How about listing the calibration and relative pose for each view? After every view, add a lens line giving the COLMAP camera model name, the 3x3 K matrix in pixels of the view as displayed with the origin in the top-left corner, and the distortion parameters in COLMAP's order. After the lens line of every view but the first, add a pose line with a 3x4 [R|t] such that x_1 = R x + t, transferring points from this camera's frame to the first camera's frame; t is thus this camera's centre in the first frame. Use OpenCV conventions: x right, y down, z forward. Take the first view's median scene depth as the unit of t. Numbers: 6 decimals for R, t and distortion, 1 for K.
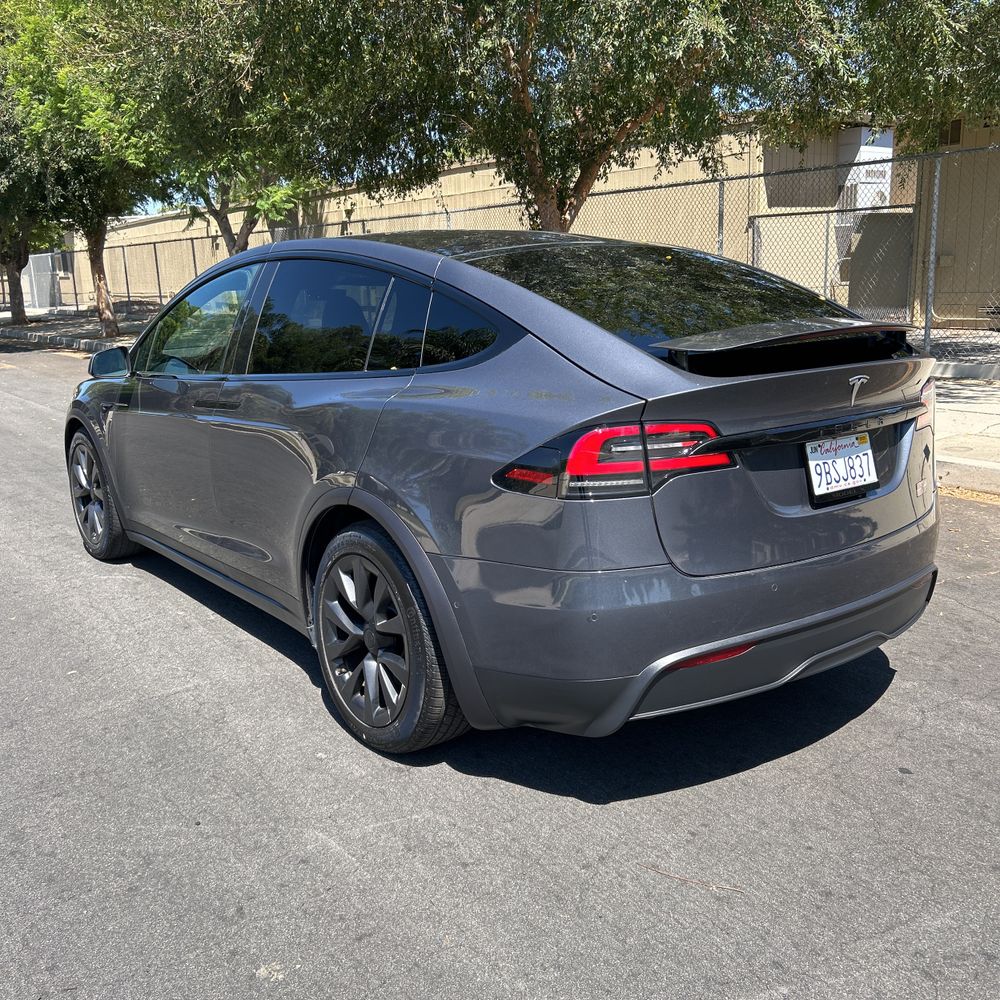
lens RADIAL K [[997.5, 0, 485.3], [0, 997.5, 498.2], [0, 0, 1]] dist [-0.004697, -0.005871]
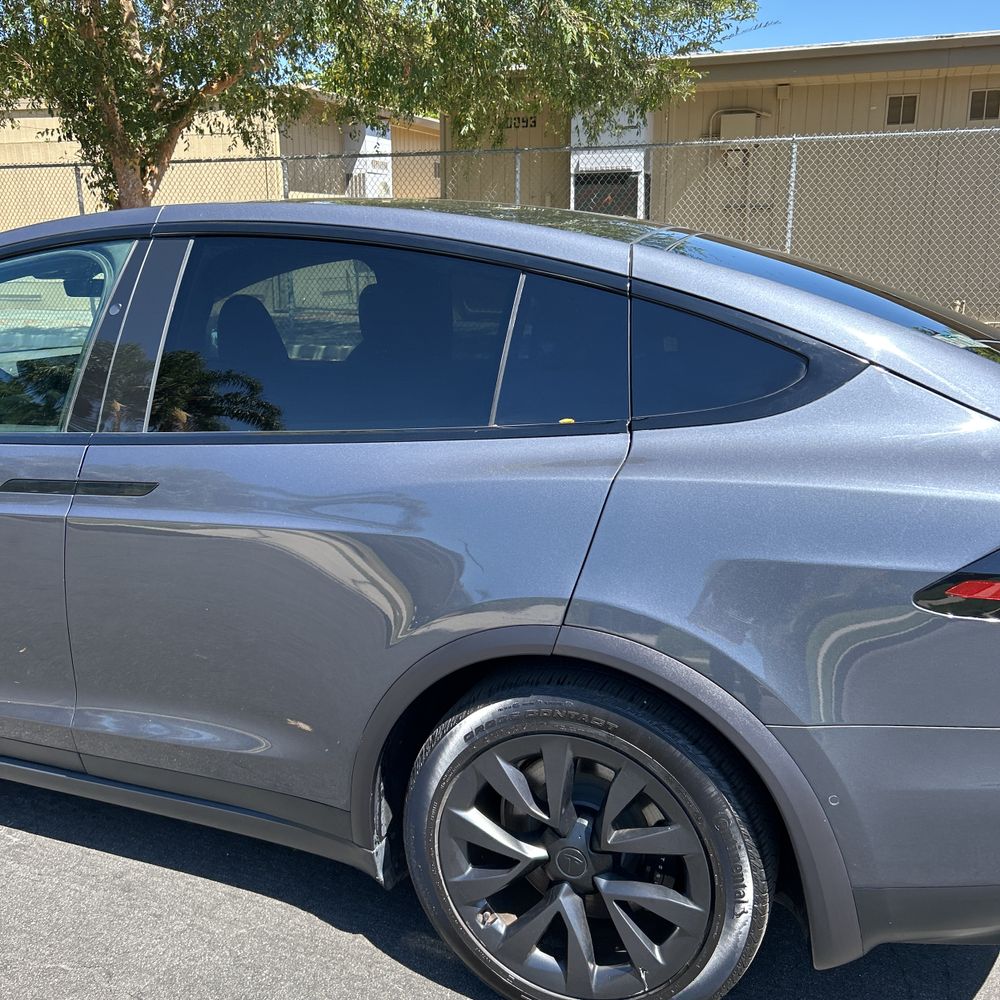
lens RADIAL K [[997.5, 0, 485.3], [0, 997.5, 498.2], [0, 0, 1]] dist [-0.004697, -0.005871]
pose [[0.847965, -0.093892, 0.521670, -0.136789], [0.086398, 0.995507, 0.038738, -0.032739], [-0.522963, 0.012223, 0.852268, 0.150077]]
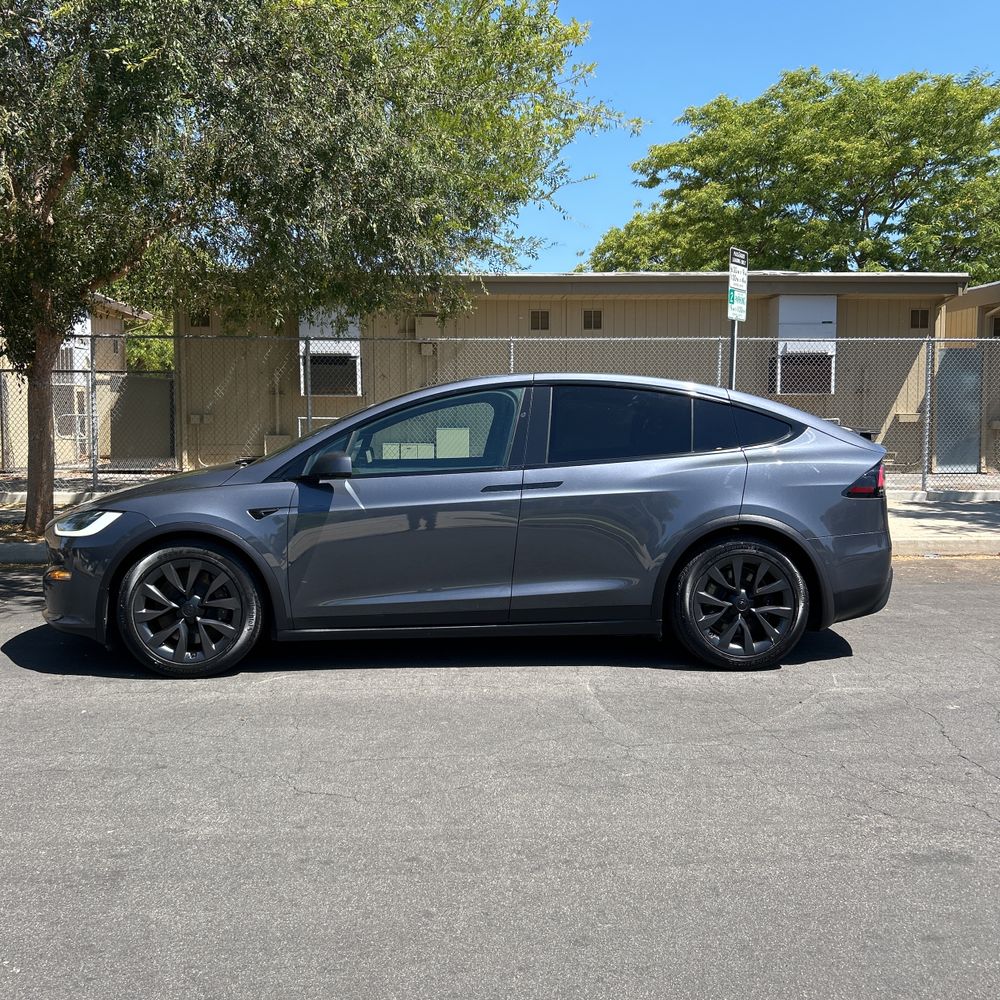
lens RADIAL K [[997.5, 0, 485.3], [0, 997.5, 498.2], [0, 0, 1]] dist [-0.004697, -0.005871]
pose [[0.540492, -0.021737, 0.841068, -0.534287], [0.161237, 0.983814, -0.078188, 0.007812], [-0.825755, 0.177871, 0.535248, 0.125361]]
